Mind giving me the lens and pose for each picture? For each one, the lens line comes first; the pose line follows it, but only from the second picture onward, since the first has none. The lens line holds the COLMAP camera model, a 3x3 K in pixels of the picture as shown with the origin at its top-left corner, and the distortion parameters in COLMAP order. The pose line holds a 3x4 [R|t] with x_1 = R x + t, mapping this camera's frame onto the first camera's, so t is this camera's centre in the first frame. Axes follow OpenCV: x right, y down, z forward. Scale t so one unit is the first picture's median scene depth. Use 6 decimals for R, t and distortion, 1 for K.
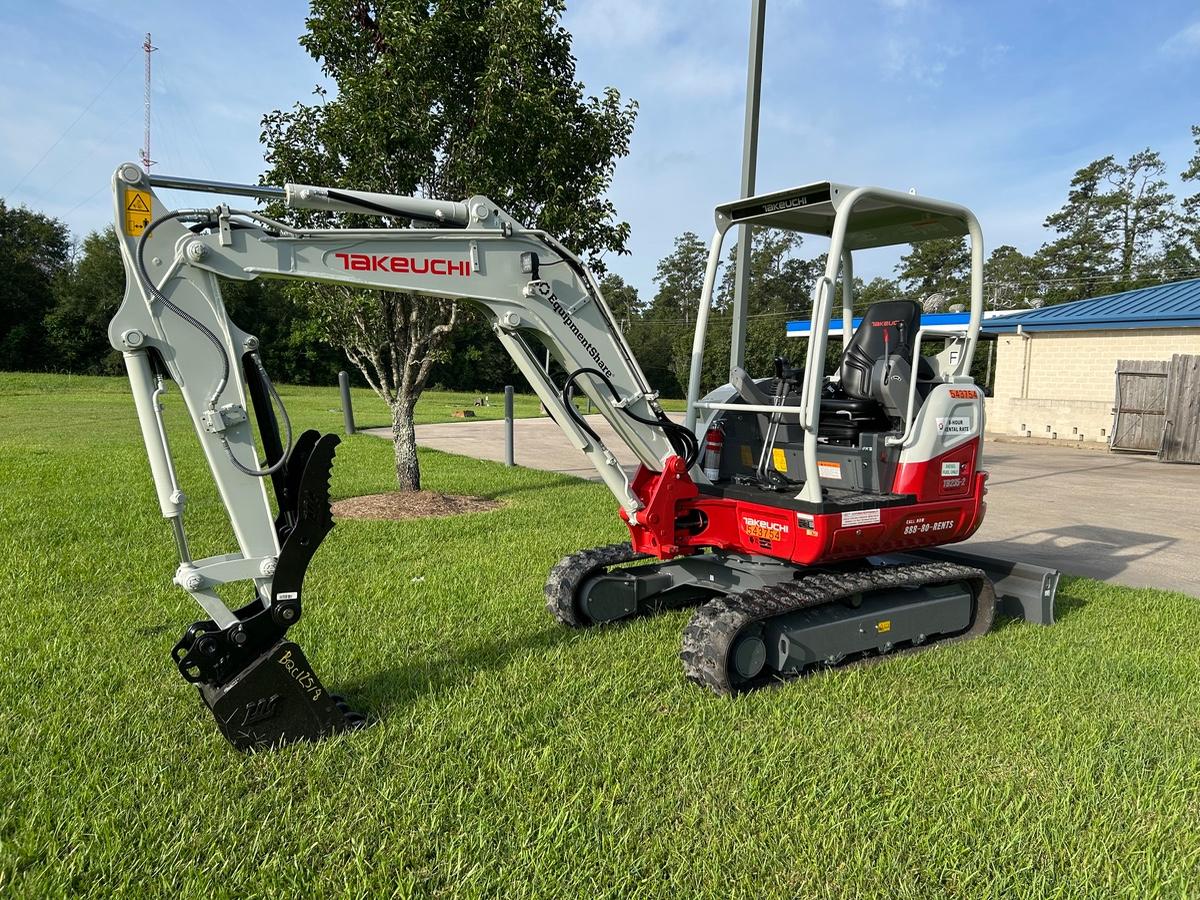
lens RADIAL K [[885.6, 0, 598.6], [0, 885.6, 484.4], [0, 0, 1]] dist [0.066885, -0.002118]
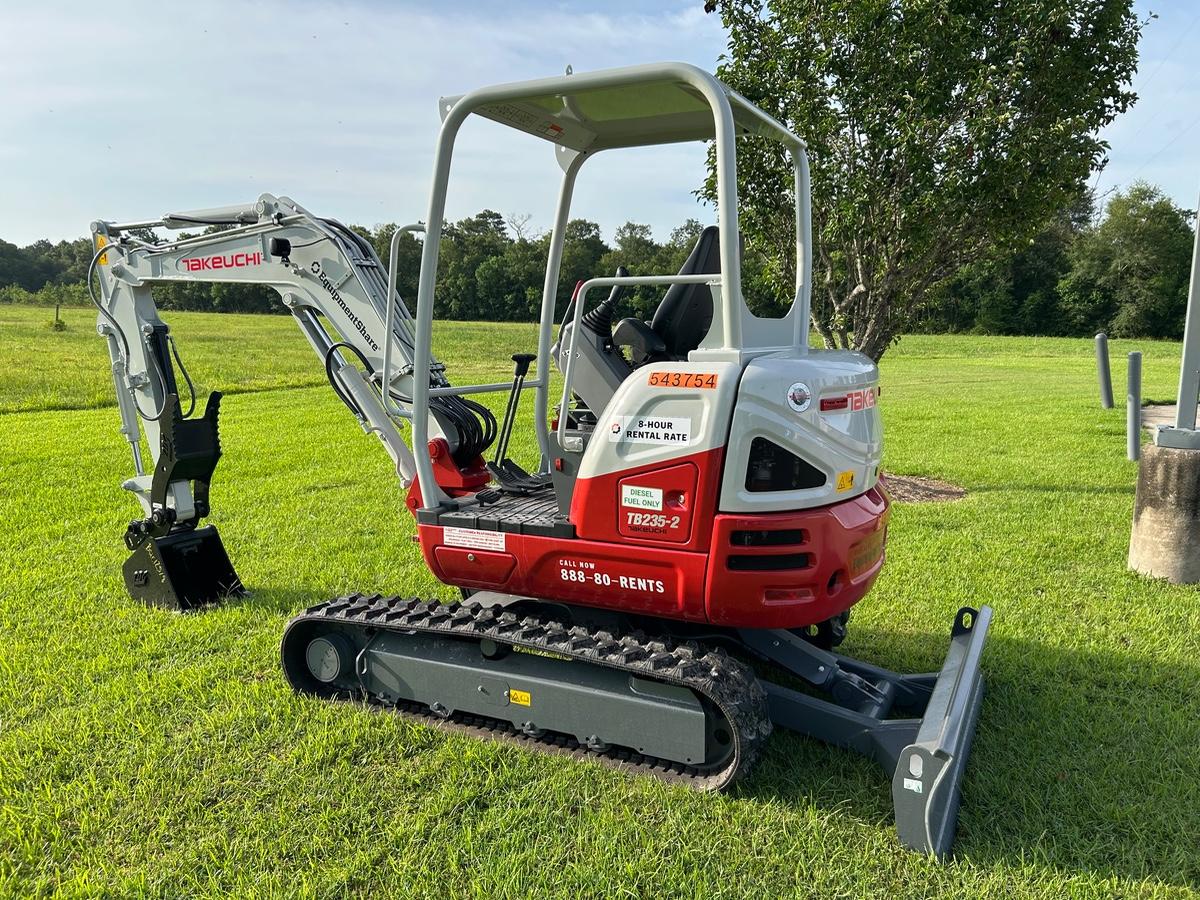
lens RADIAL K [[919.6, 0, 600.0], [0, 919.6, 450.0], [0, 0, 1]] dist [0.004208, -0.001574]
pose [[0.491772, 0.097801, -0.865214, 1.009490], [-0.096483, 0.993673, 0.057483, -0.091531], [0.865362, 0.055210, 0.498097, 0.699933]]
